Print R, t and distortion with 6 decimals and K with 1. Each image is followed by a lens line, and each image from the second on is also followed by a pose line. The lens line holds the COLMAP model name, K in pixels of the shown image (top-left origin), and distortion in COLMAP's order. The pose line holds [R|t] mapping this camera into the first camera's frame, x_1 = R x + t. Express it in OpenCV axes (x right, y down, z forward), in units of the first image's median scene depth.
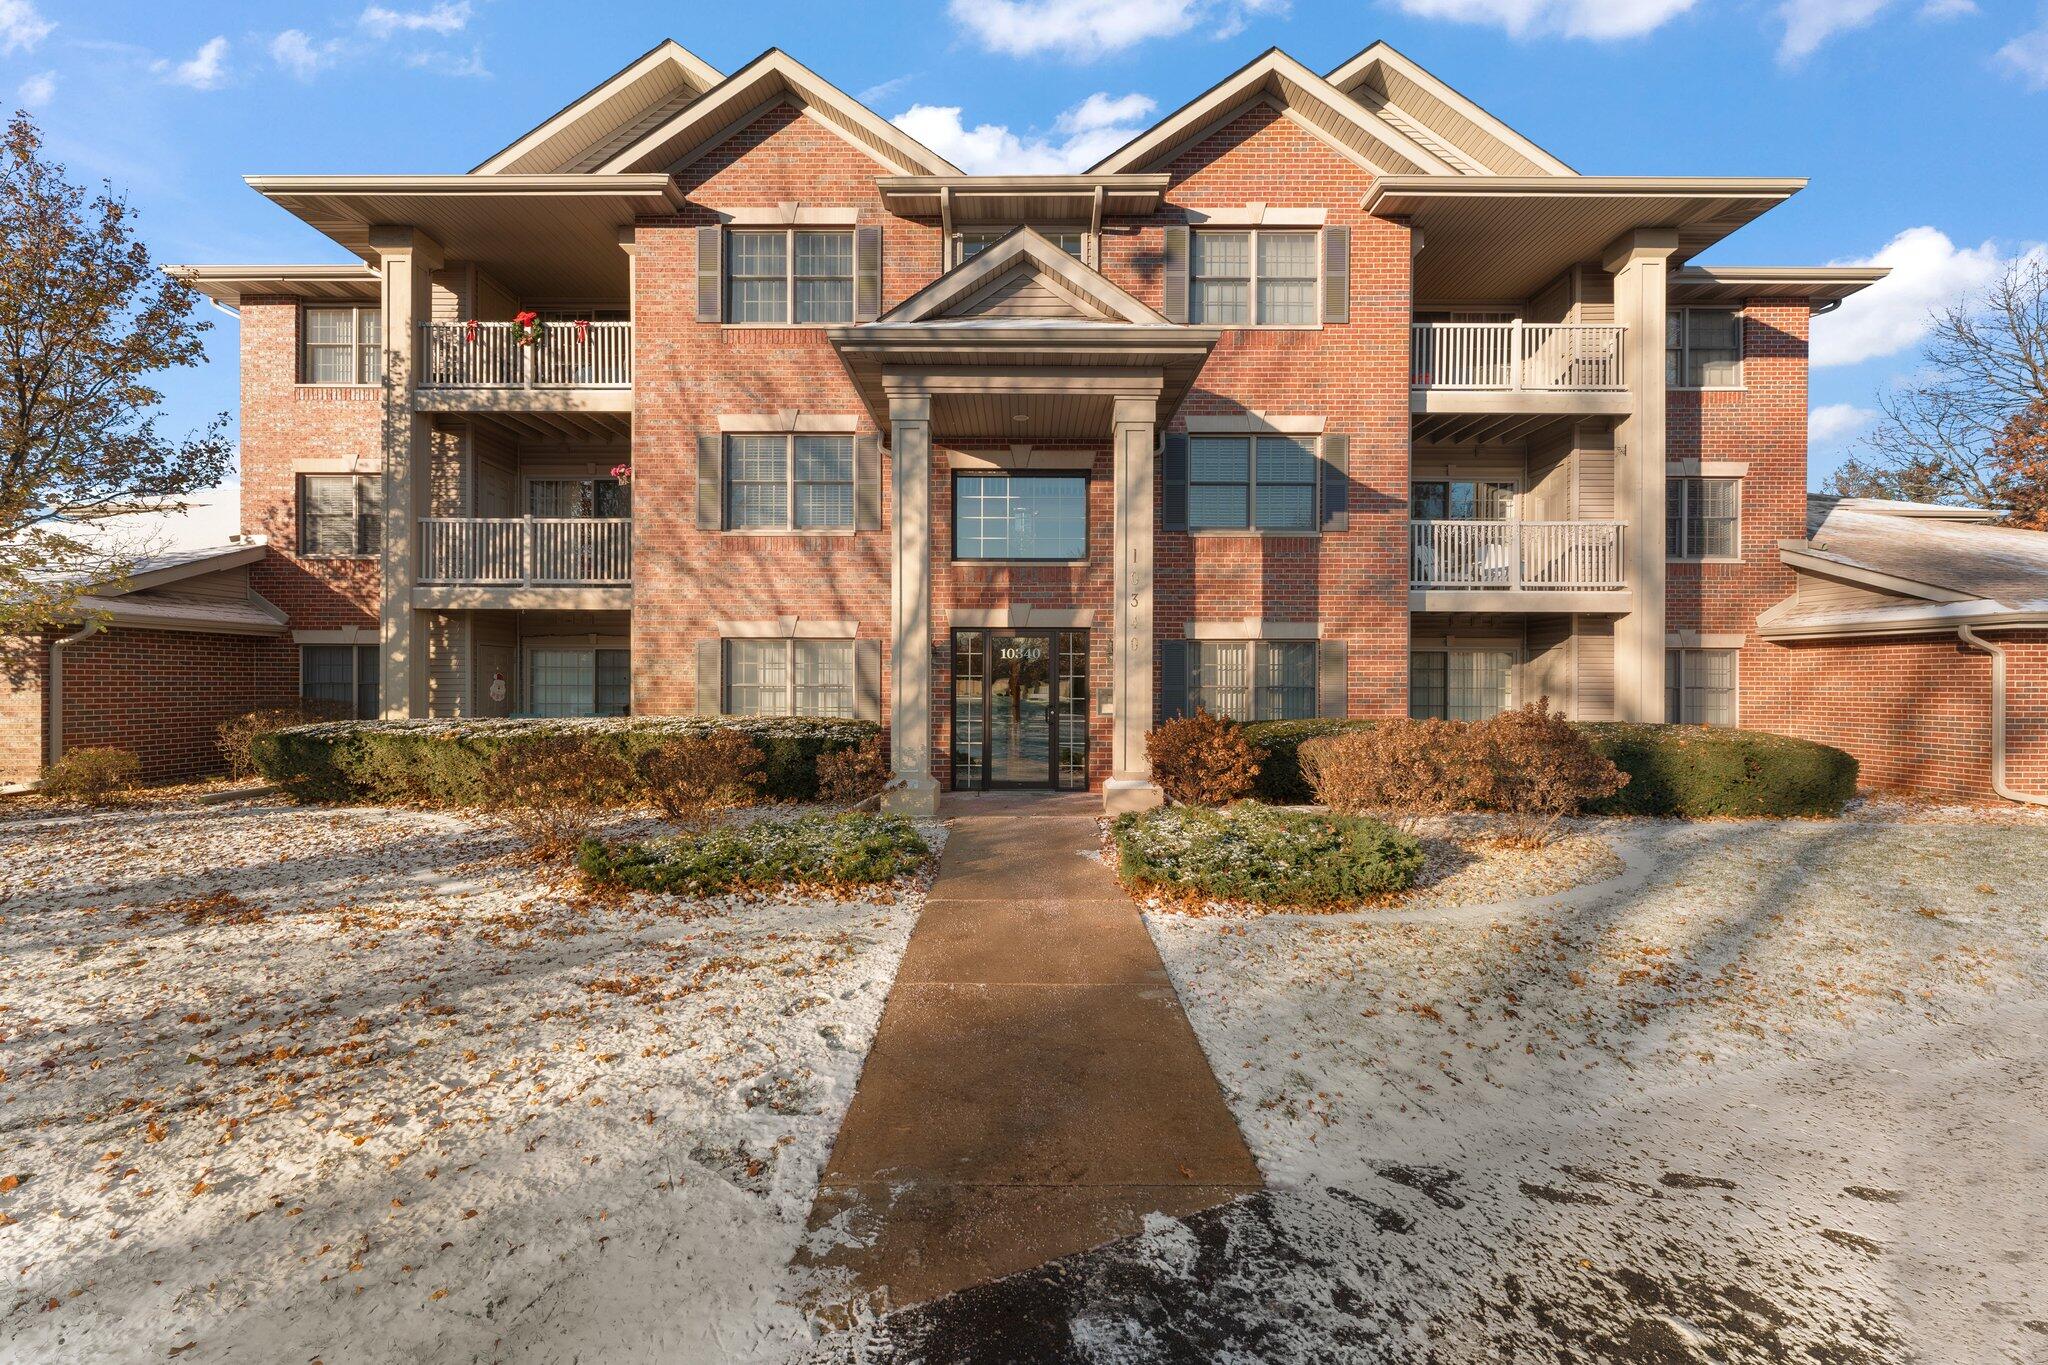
lens RADIAL K [[835.7, 0, 1017.4], [0, 835.7, 673.6], [0, 0, 1]] dist [0.001031, 0.000245]
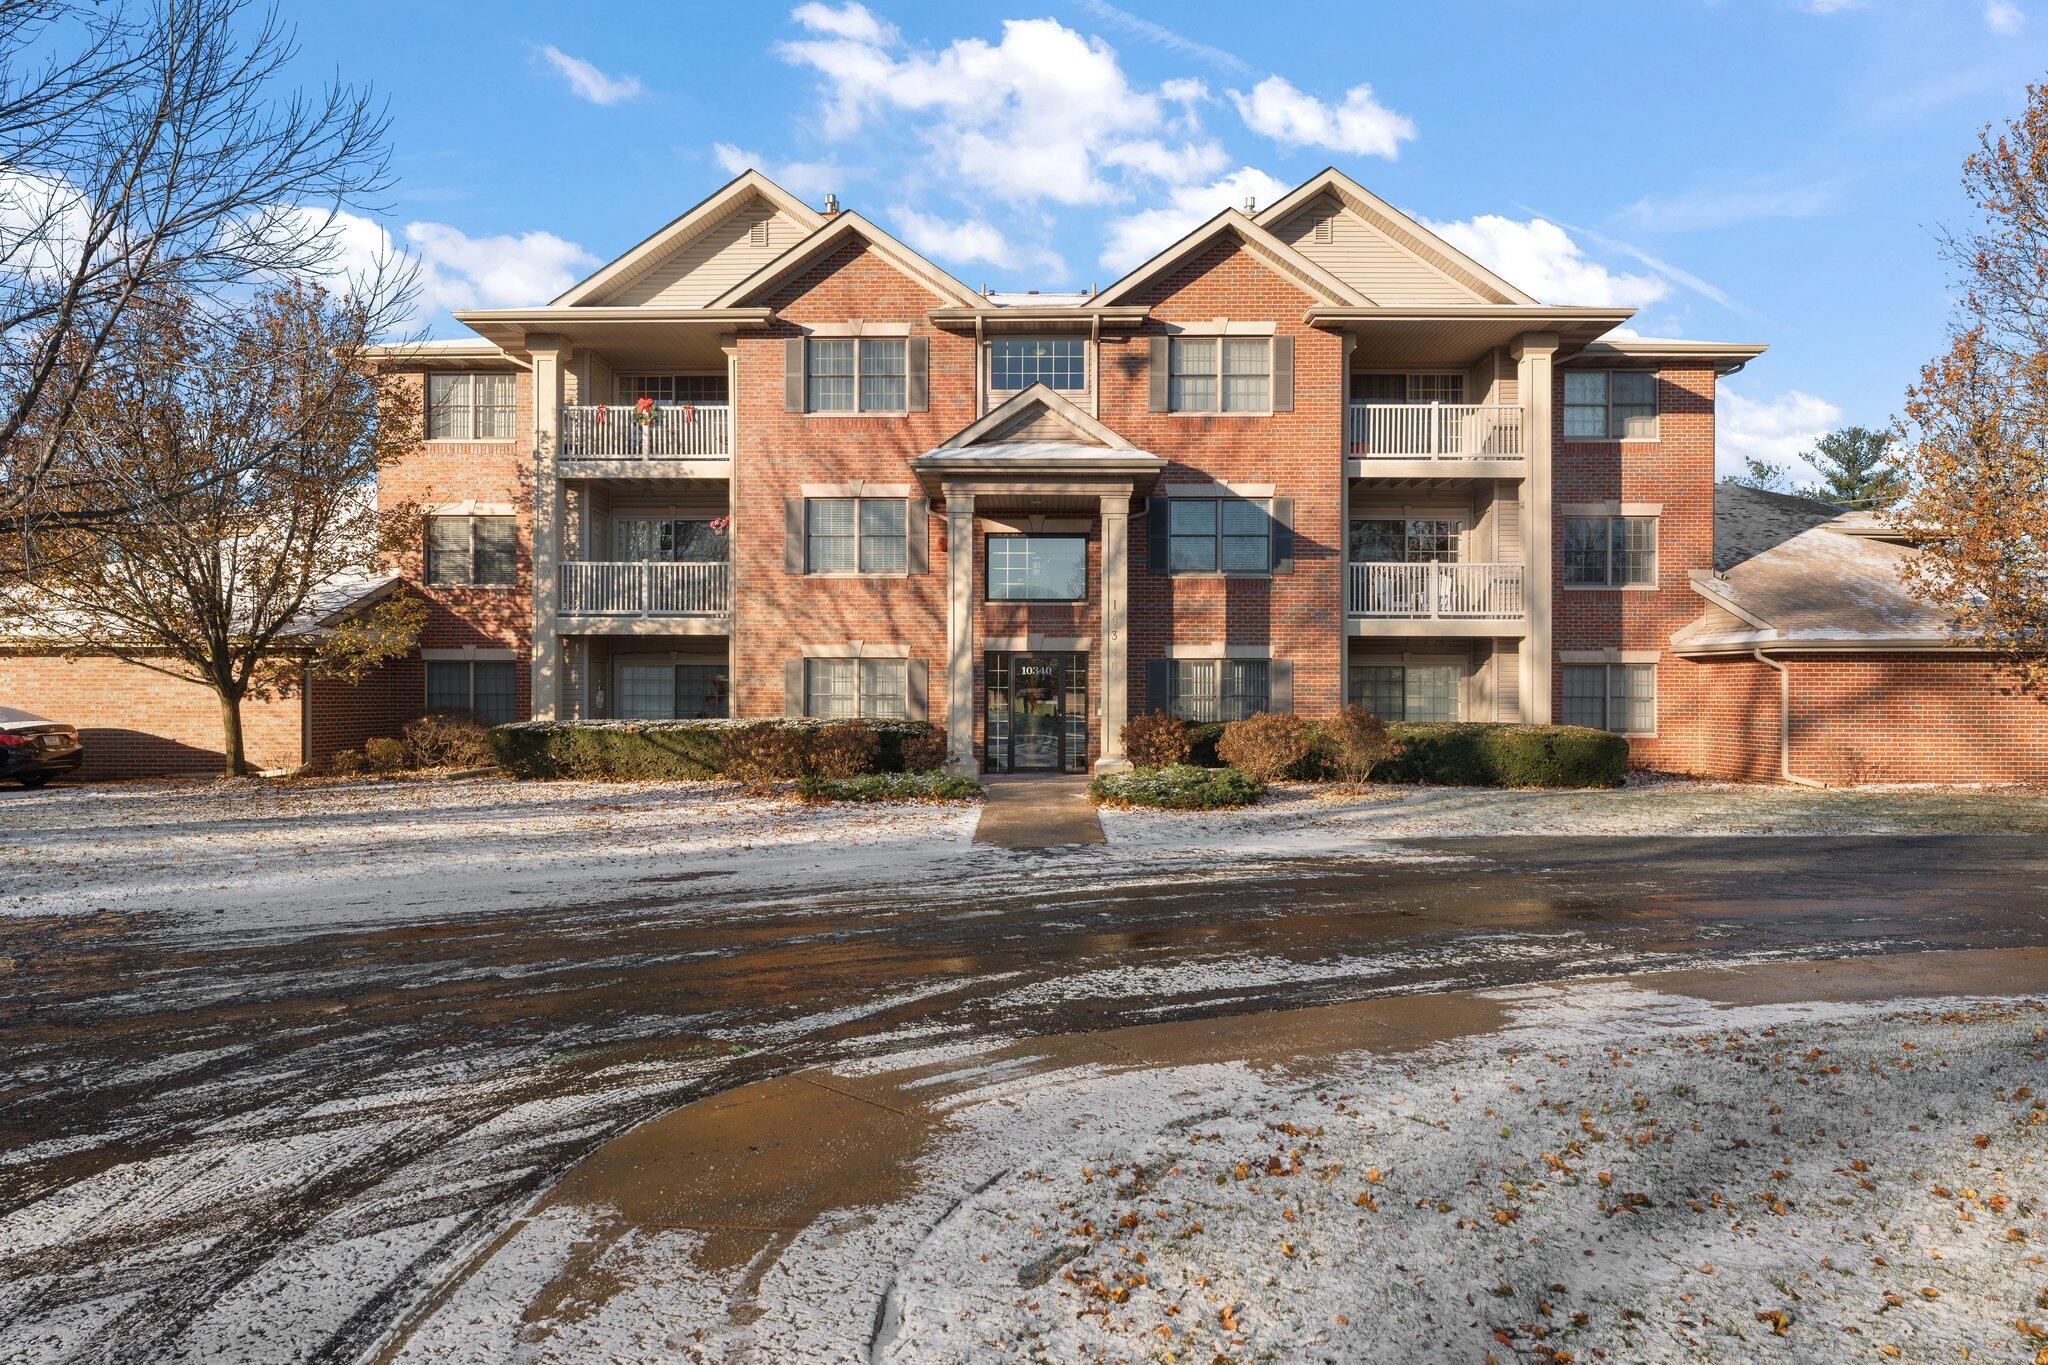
lens RADIAL K [[1238.1, 0, 1024.0], [0, 1238.1, 682.5], [0, 0, 1]] dist [0.000587, 0.000088]
pose [[0.999946, -0.000002, -0.010351, 0.004245], [0.000000, 1.000000, -0.000124, -0.004215], [0.010351, 0.000124, 0.999946, -0.896170]]
